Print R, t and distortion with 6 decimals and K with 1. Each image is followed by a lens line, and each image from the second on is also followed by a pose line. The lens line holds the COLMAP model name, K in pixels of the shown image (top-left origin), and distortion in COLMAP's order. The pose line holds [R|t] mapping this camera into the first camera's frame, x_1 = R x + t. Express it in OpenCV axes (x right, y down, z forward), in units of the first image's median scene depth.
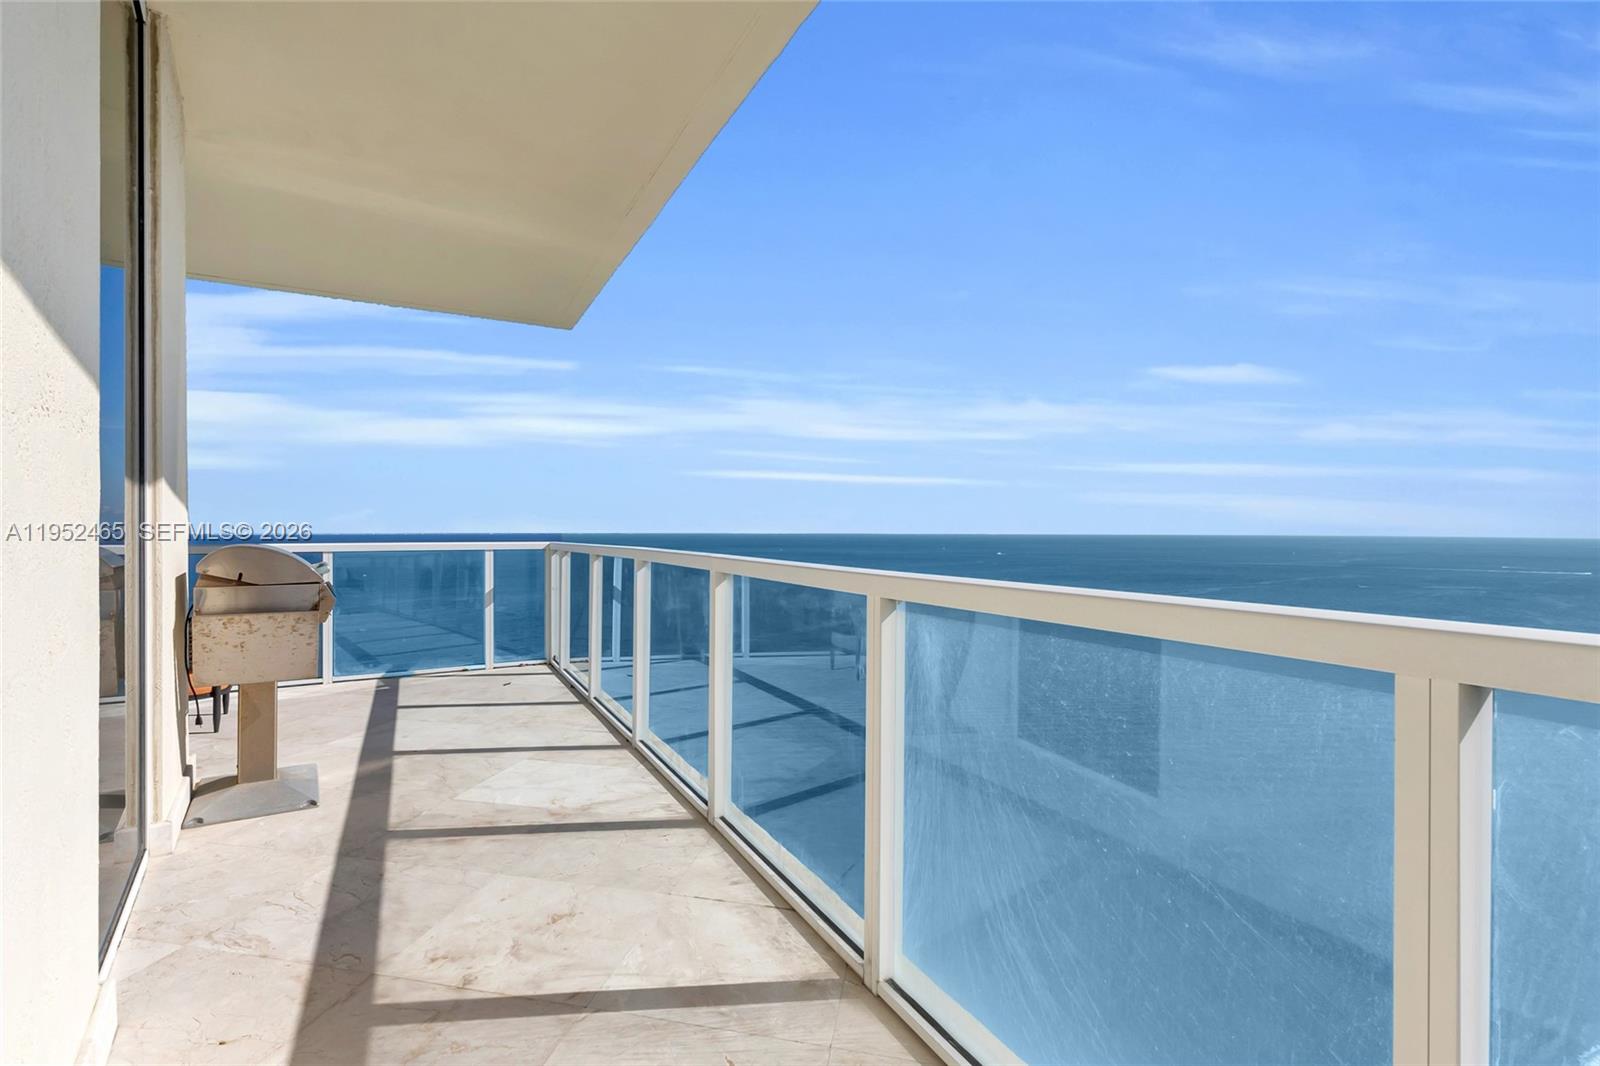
lens RADIAL K [[767.6, 0, 792.6], [0, 767.6, 539.1], [0, 0, 1]] dist [0.001269, 0.000114]
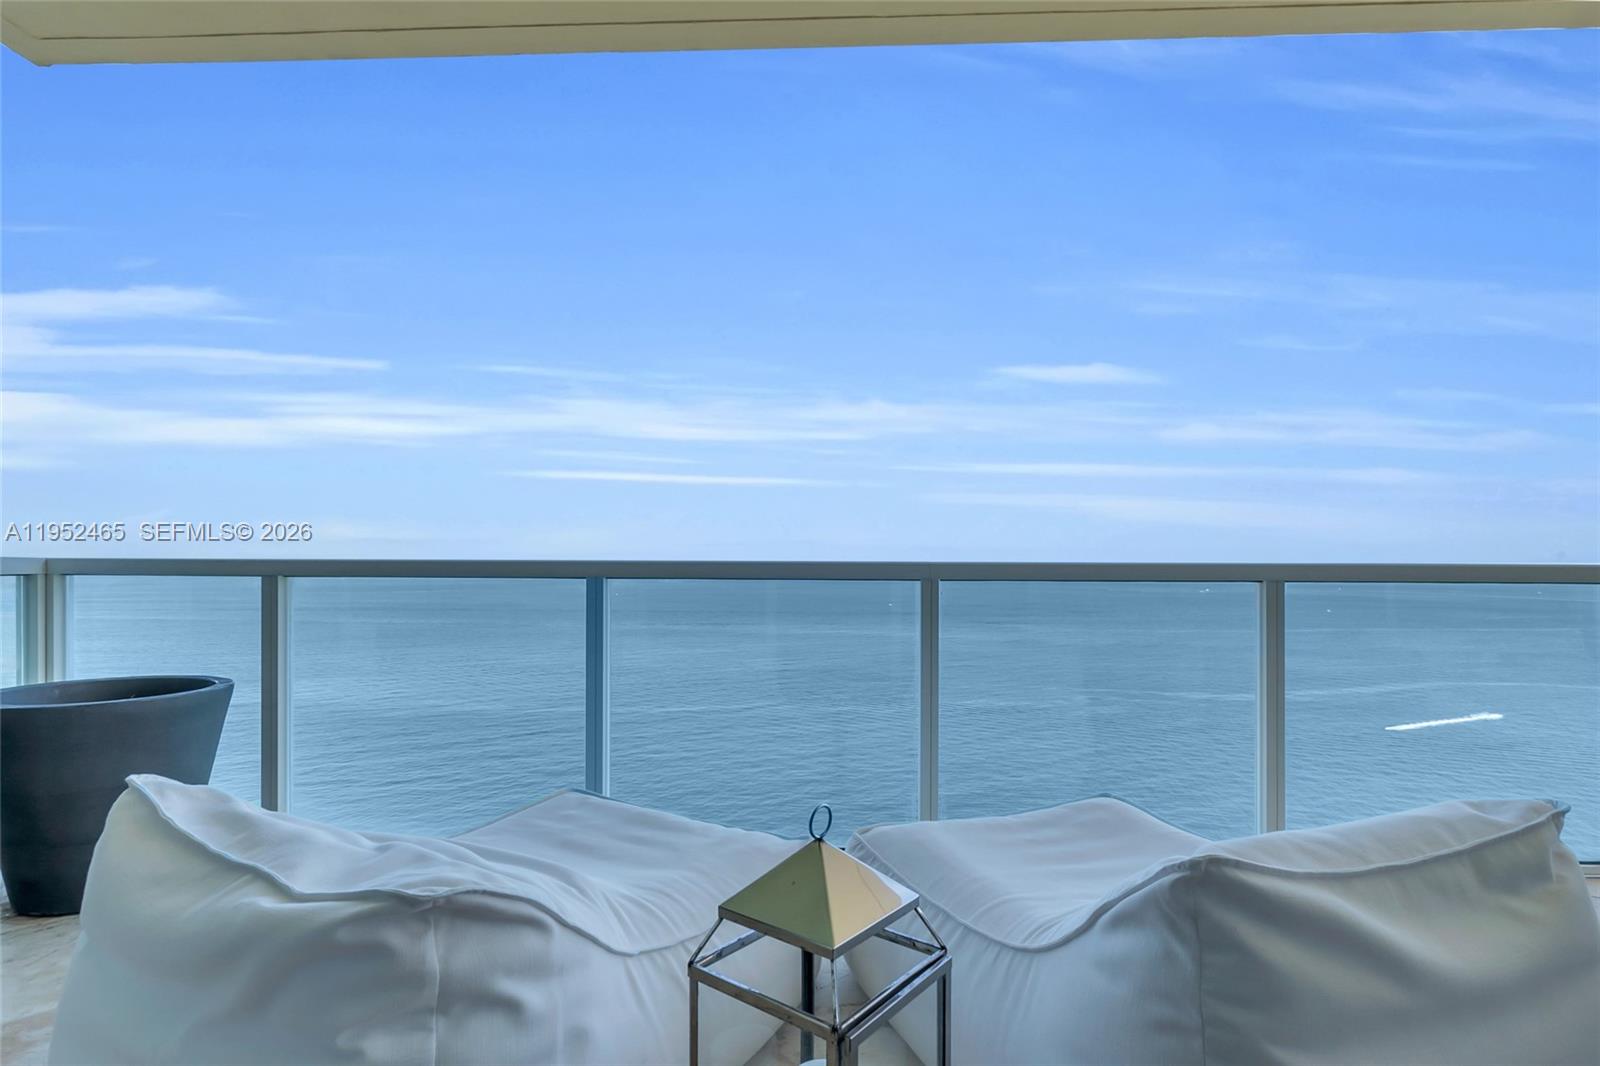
lens RADIAL K [[767.6, 0, 792.6], [0, 767.6, 539.1], [0, 0, 1]] dist [0.001269, 0.000114]
pose [[0.999997, 0.000076, -0.002473, 0.185956], [-0.000077, 1.000000, -0.000737, -0.000189], [0.002472, 0.000738, 0.999997, 0.006441]]
